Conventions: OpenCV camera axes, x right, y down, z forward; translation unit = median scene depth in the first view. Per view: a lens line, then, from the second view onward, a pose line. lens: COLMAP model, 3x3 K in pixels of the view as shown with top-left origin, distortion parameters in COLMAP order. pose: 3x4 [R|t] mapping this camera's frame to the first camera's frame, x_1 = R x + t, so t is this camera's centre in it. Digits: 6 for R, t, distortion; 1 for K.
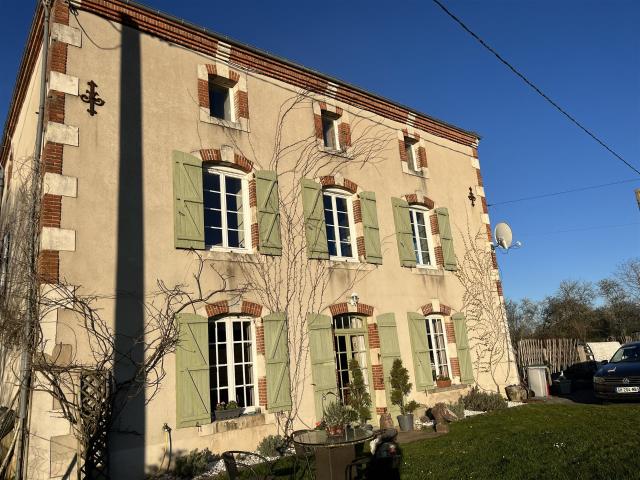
lens RADIAL K [[507.0, 0, 320.0], [0, 507.0, 240.0], [0, 0, 1]] dist [0.062323, -0.001466]
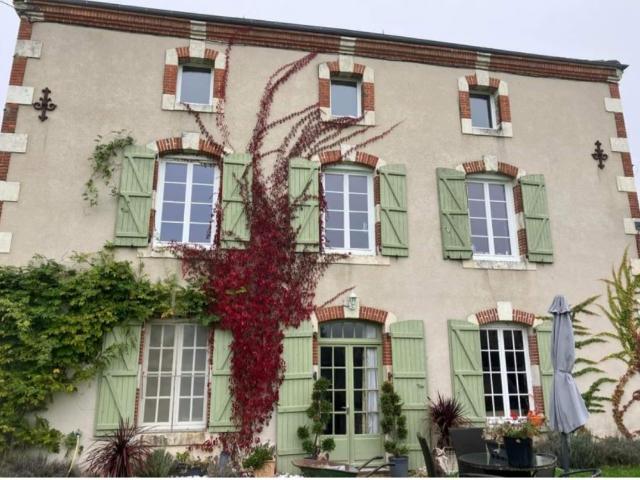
lens RADIAL K [[485.6, 0, 321.0], [0, 485.6, 261.6], [0, 0, 1]] dist [0.024014, -0.004214]
pose [[0.865752, -0.040087, -0.498865, 0.372413], [0.051414, 0.998637, 0.008979, 0.042132], [0.497825, -0.033422, 0.866633, 0.301056]]
